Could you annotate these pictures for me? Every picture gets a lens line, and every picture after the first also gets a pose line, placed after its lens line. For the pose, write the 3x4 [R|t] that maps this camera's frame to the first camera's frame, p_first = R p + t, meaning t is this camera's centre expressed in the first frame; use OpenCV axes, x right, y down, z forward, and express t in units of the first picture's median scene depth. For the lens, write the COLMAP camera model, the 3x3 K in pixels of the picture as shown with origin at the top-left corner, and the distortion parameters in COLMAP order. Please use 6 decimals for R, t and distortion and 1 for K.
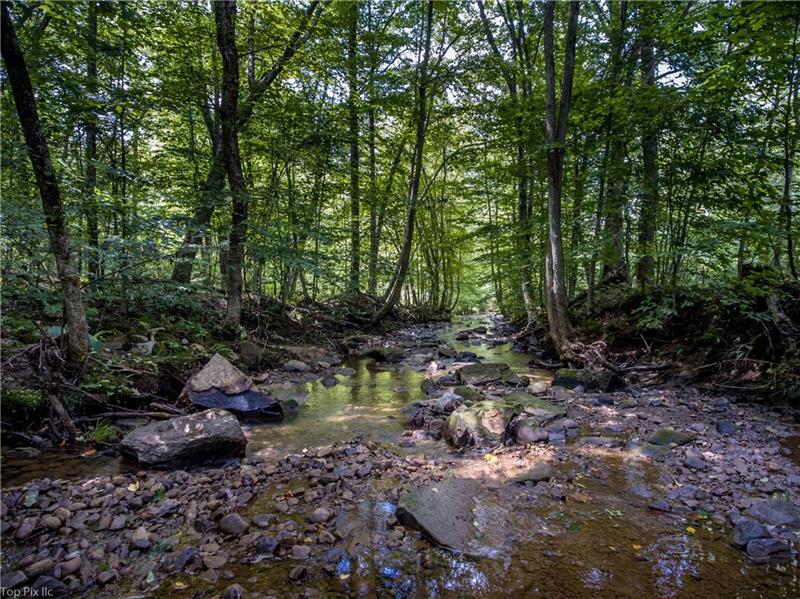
lens RADIAL K [[466.4, 0, 400.0], [0, 466.4, 299.5], [0, 0, 1]] dist [-0.016909, -0.001005]
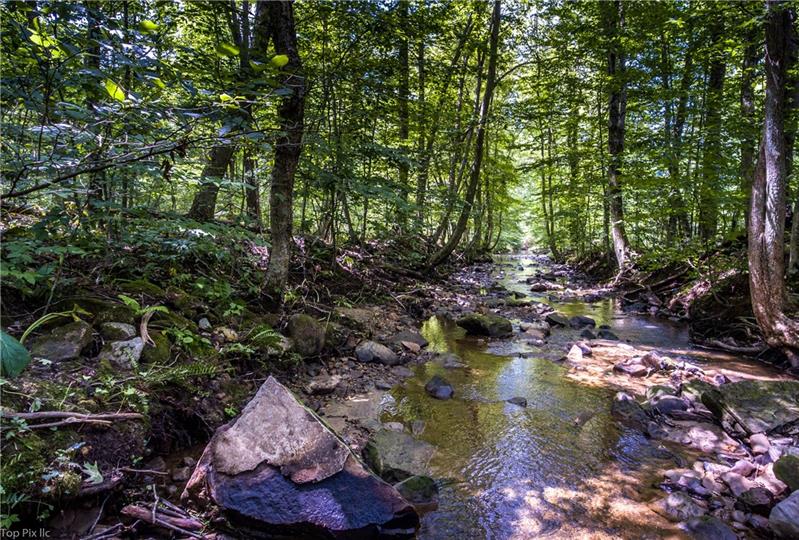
lens RADIAL K [[485.8, 0, 399.6], [0, 485.8, 238.2], [0, 0, 1]] dist [-0.006132, -0.002293]
pose [[0.998335, 0.014175, -0.055907, -0.165652], [-0.013834, 0.999883, 0.006489, -0.020265], [0.055992, -0.005704, 0.998415, 0.361538]]
